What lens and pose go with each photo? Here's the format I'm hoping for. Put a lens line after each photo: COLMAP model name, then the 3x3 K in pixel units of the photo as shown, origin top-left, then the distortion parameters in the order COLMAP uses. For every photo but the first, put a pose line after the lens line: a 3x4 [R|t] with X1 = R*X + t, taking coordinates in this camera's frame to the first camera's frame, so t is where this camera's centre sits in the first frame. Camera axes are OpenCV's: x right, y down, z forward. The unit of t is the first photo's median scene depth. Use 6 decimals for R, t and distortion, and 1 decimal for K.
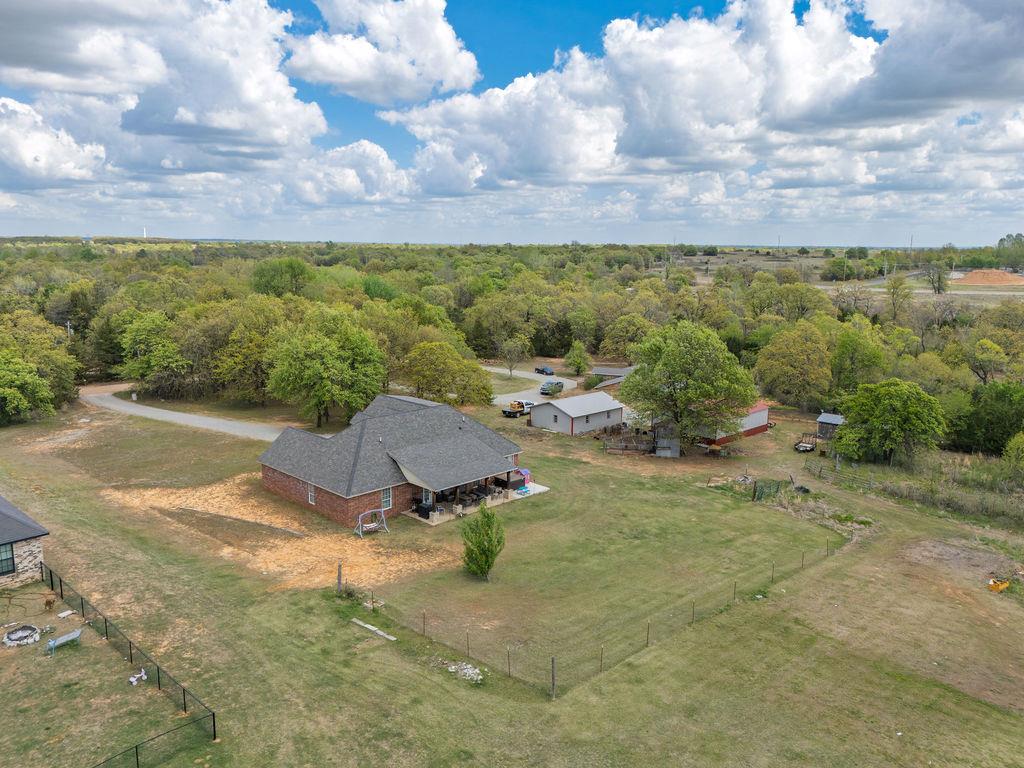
lens RADIAL K [[712.3, 0, 515.4], [0, 712.3, 385.4], [0, 0, 1]] dist [0.012058, 0.001514]
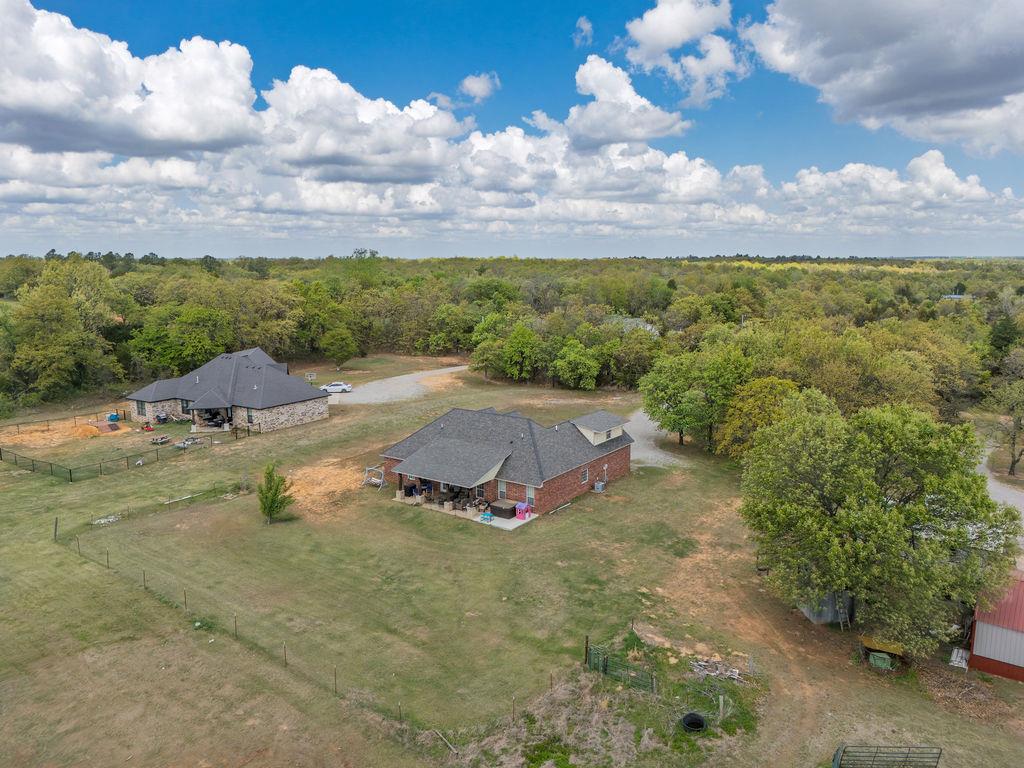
lens RADIAL K [[712.3, 0, 515.2], [0, 712.3, 382.7], [0, 0, 1]] dist [0.012058, 0.001514]
pose [[0.259458, 0.163479, -0.951817, 1.068341], [-0.197181, 0.973775, 0.113500, -0.167226], [0.945411, 0.158232, 0.284888, 0.891090]]
